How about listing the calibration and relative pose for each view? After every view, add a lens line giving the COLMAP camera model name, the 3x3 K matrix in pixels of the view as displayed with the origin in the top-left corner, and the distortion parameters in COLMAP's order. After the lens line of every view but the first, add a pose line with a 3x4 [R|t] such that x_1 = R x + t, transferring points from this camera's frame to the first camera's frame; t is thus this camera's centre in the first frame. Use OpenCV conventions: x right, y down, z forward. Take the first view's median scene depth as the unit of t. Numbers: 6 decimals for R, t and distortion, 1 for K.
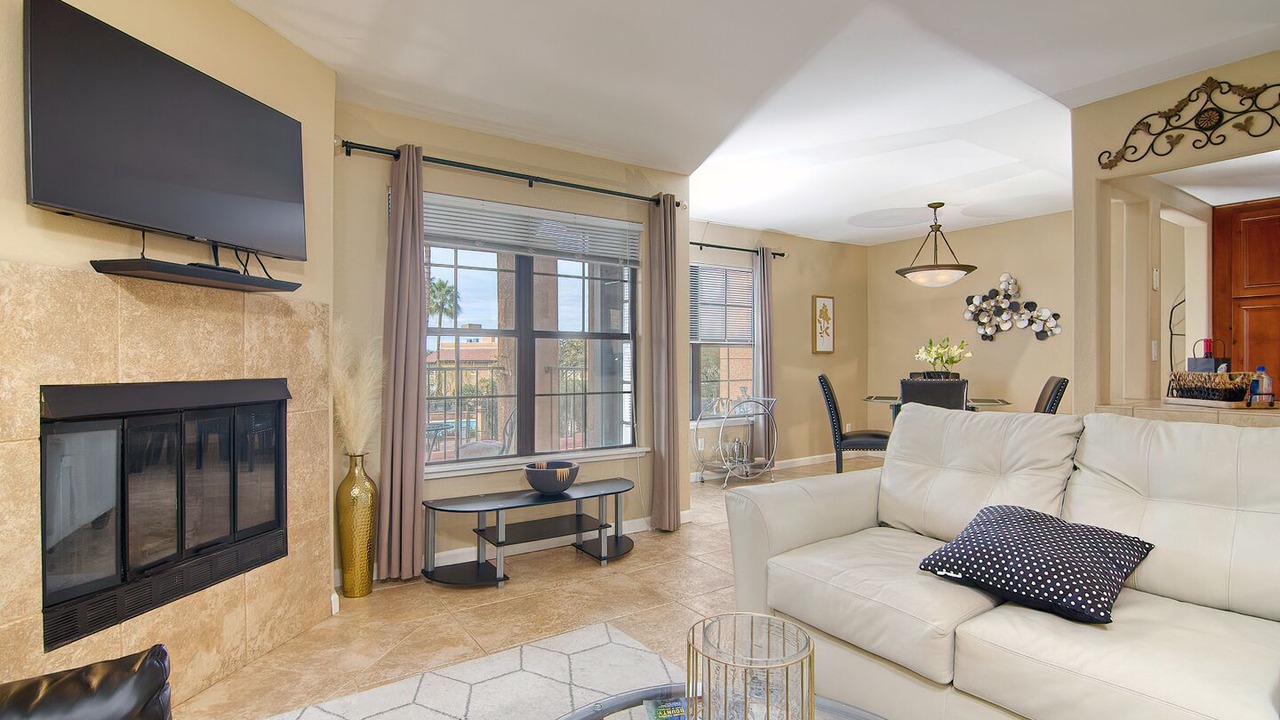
lens RADIAL K [[632.4, 0, 638.5], [0, 632.4, 361.4], [0, 0, 1]] dist [-0.016930, -0.002624]
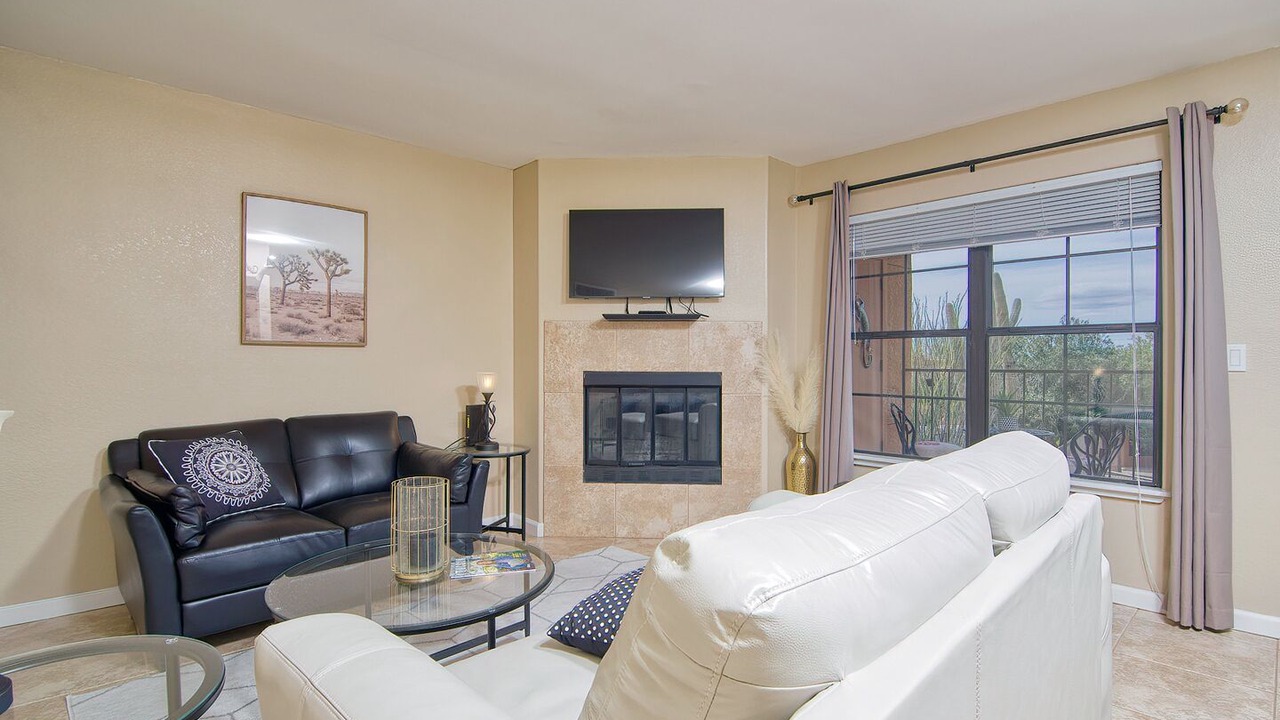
lens RADIAL K [[618.1, 0, 636.7], [0, 618.1, 360.2], [0, 0, 1]] dist [-0.006714, -0.005688]
pose [[0.134261, -0.001852, -0.990944, 1.123065], [-0.002914, 0.999993, -0.002264, 0.000946], [0.990942, 0.003192, 0.134255, 0.685516]]
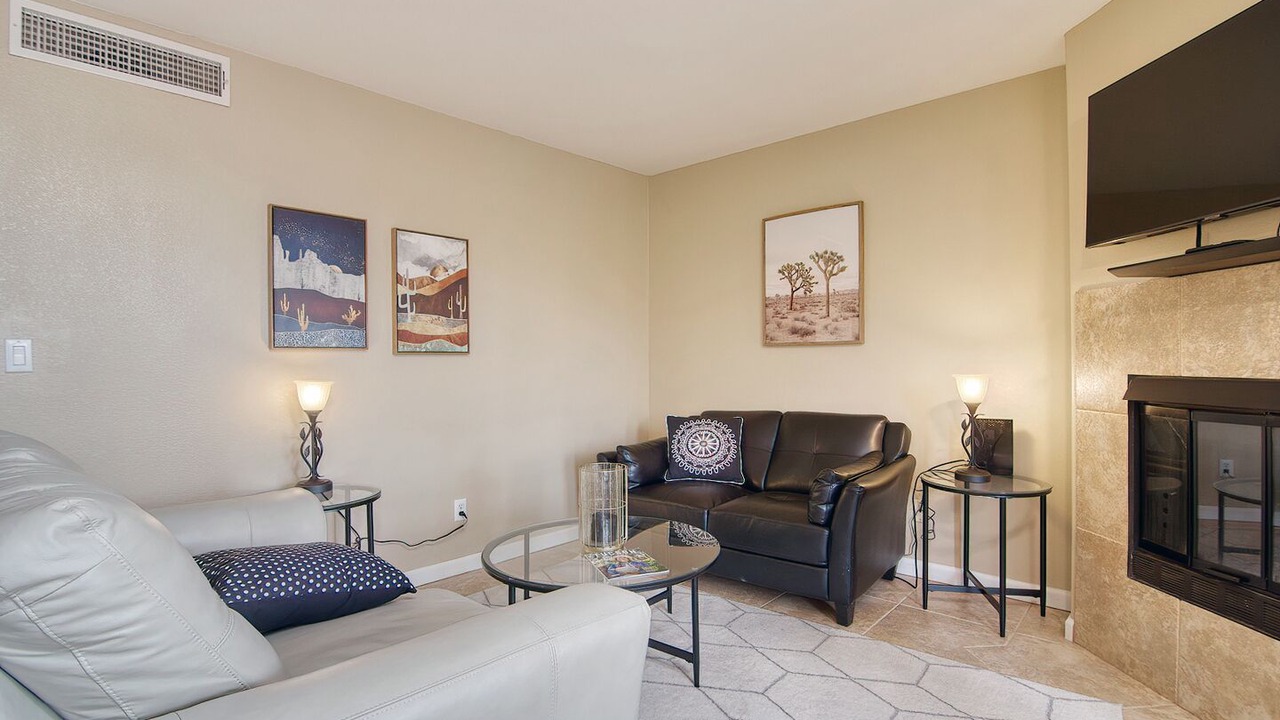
lens RADIAL K [[618.1, 0, 641.1], [0, 618.1, 360.1], [0, 0, 1]] dist [-0.006714, -0.005688]
pose [[-0.975384, 0.006165, -0.220427, 0.269374], [0.007036, 0.999970, -0.003169, 0.003538], [0.220401, -0.004642, -0.975398, 1.595693]]
